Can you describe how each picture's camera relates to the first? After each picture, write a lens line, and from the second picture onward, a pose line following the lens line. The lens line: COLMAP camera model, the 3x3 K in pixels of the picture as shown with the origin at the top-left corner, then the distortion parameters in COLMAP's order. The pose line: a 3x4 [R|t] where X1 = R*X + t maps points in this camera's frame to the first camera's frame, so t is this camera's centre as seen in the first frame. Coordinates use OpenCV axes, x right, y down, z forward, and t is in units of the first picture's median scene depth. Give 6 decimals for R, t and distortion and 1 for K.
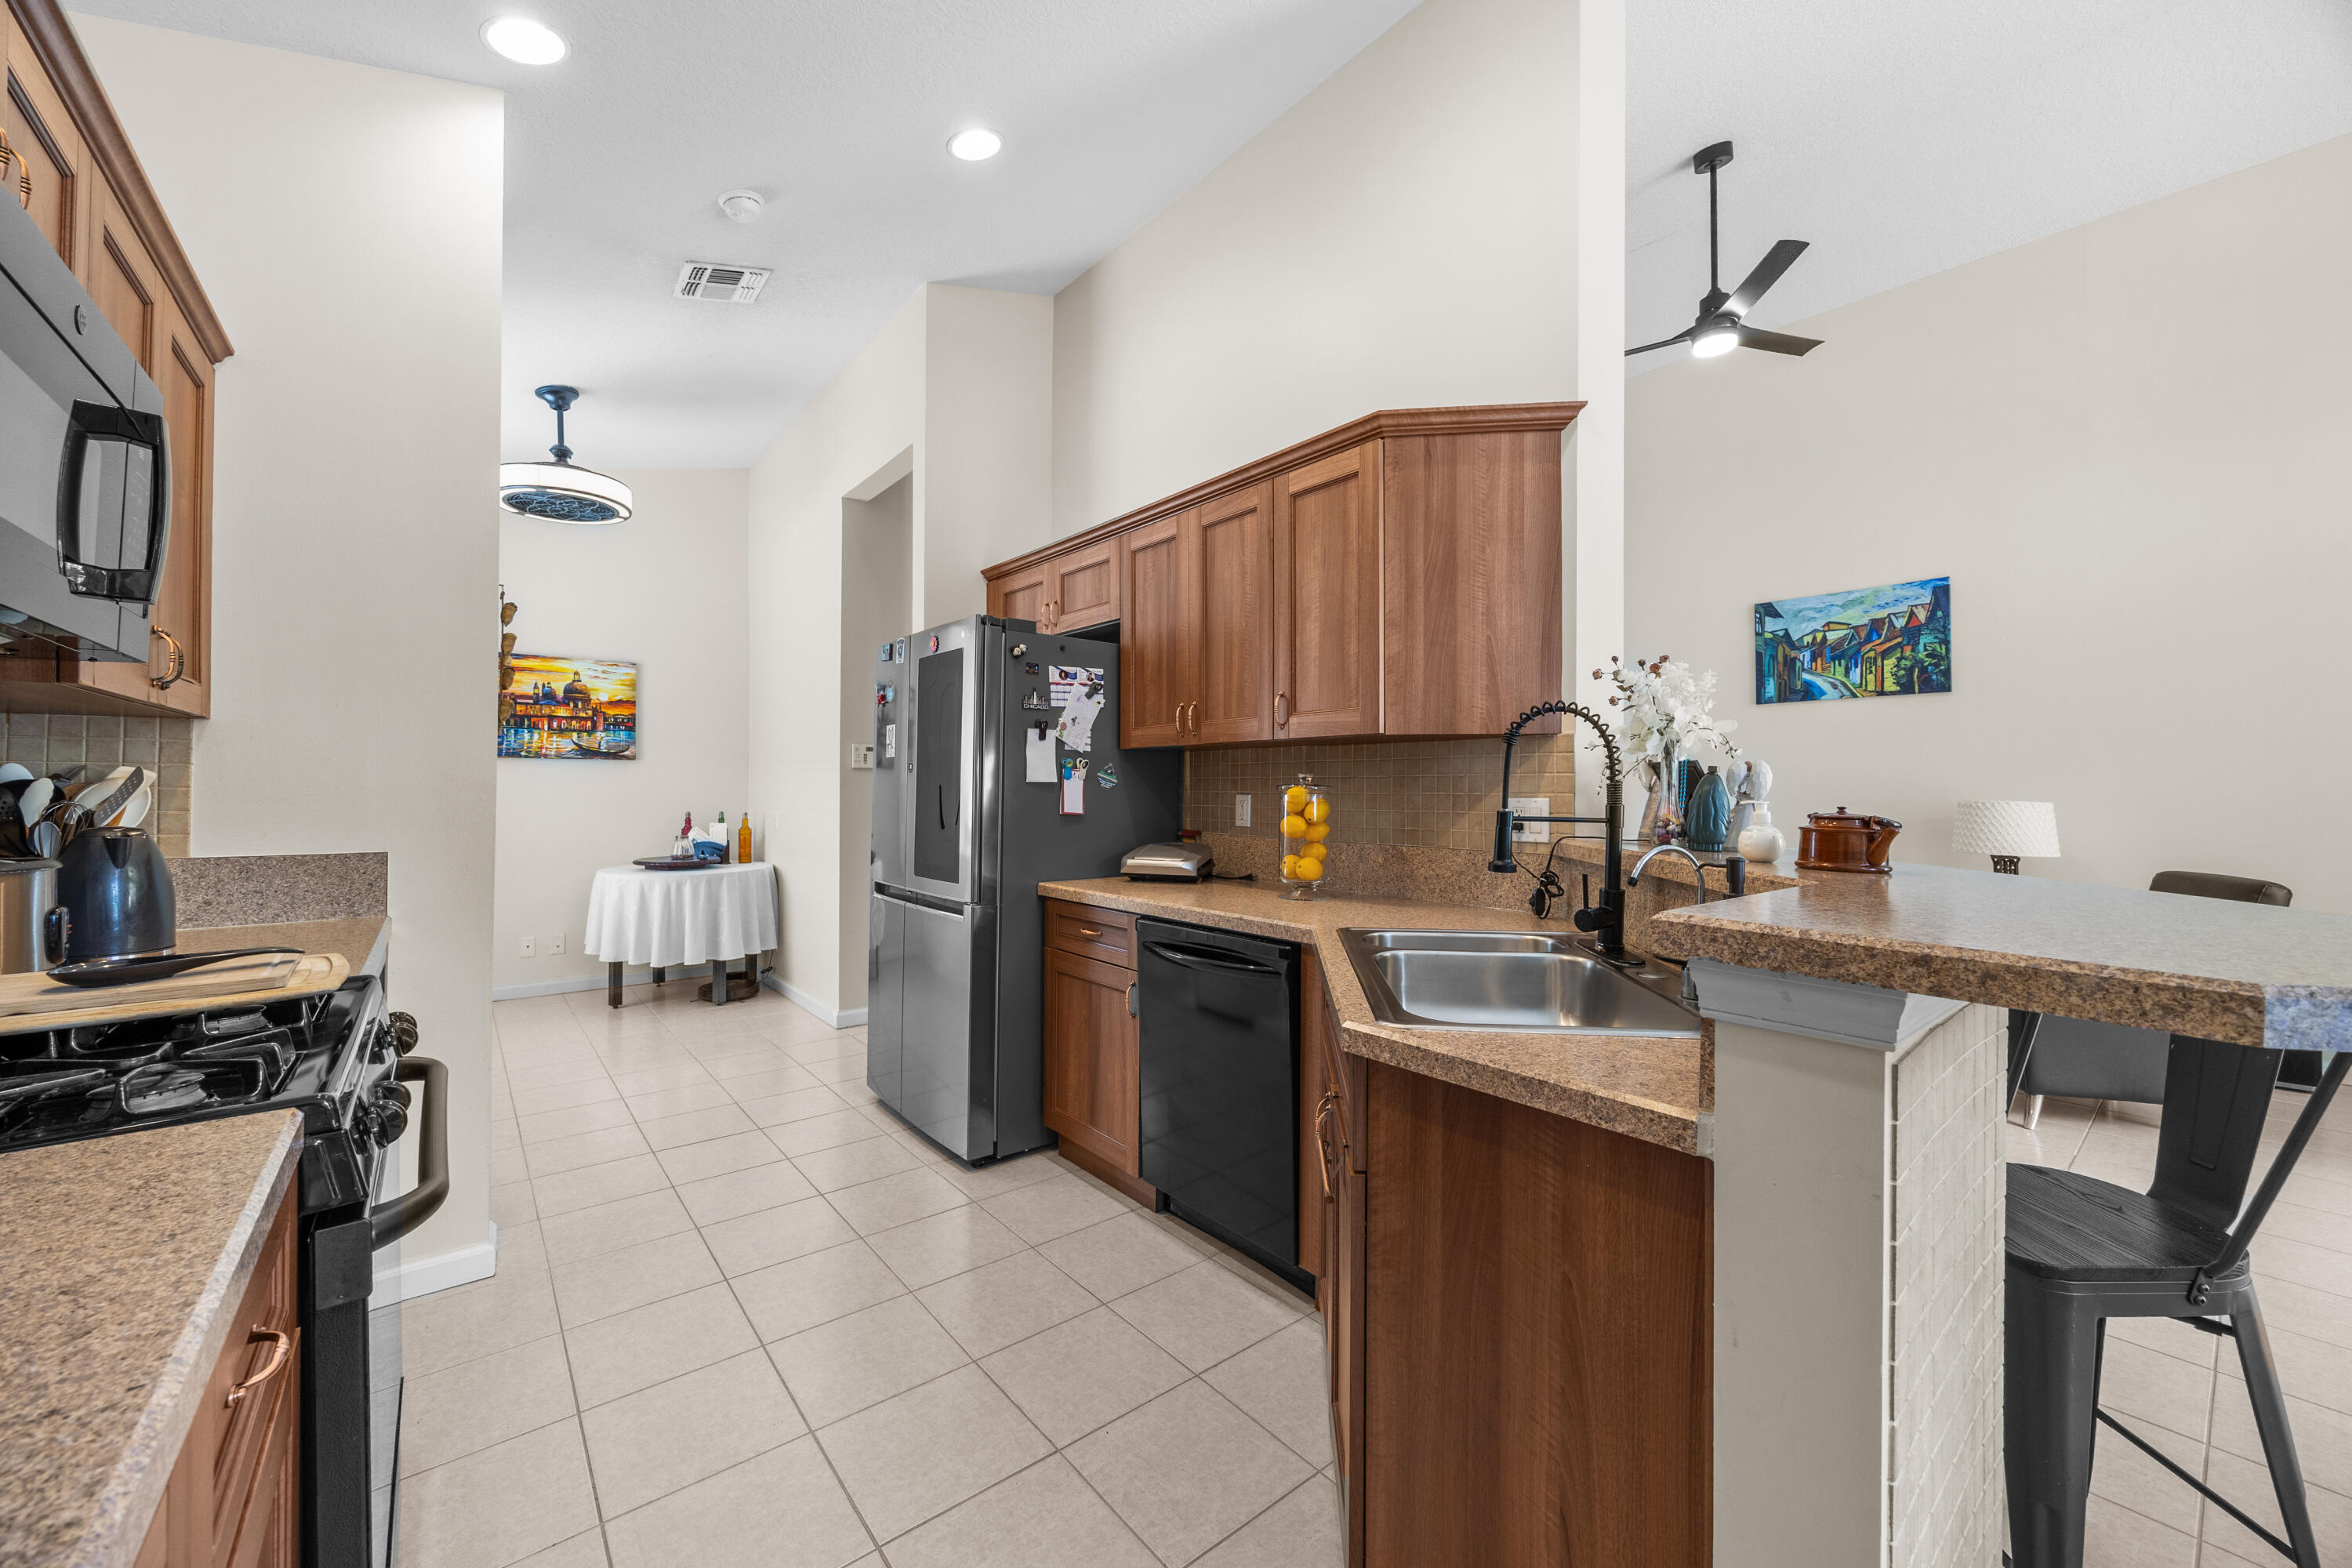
lens RADIAL K [[921.6, 0, 1179.5], [0, 921.6, 783.0], [0, 0, 1]] dist [-0.001986, -0.000052]
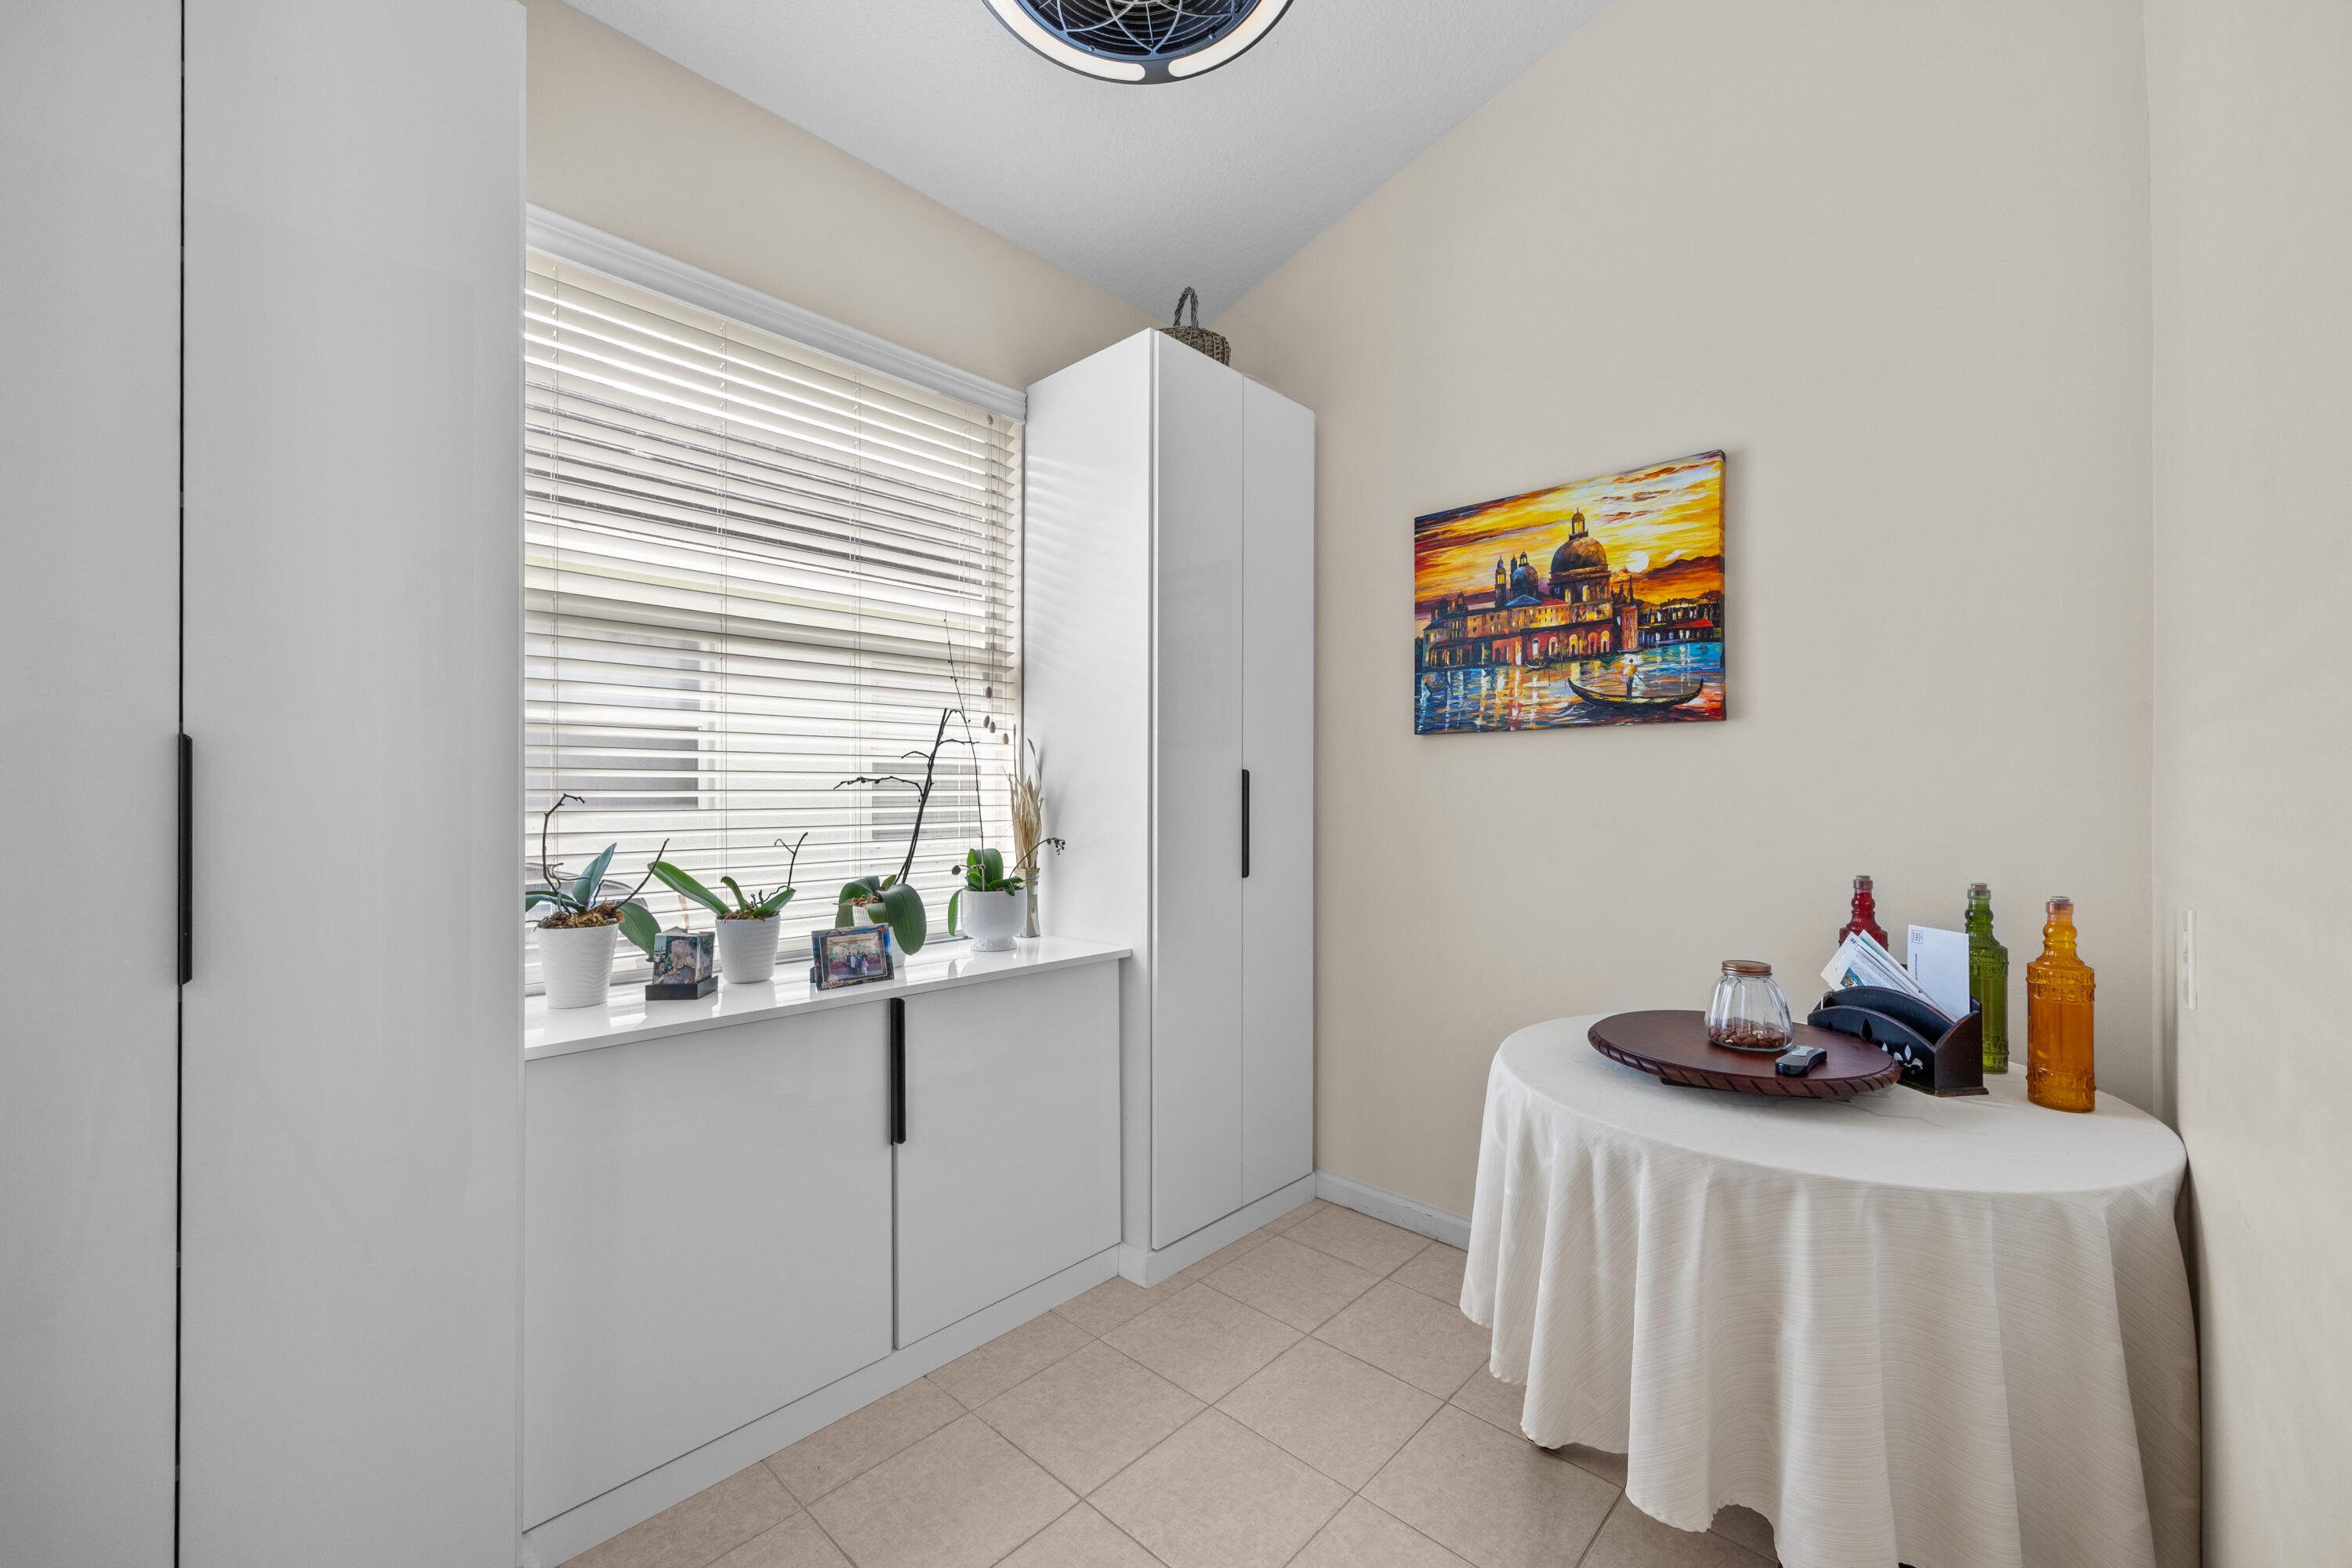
lens RADIAL K [[921.6, 0, 1176.5], [0, 921.6, 796.1], [0, 0, 1]] dist [-0.001986, -0.000052]
pose [[0.111041, -0.000755, -0.993816, -0.268716], [0.005803, 0.999983, -0.000111, 0.003632], [0.993799, -0.005755, 0.111043, 0.778651]]
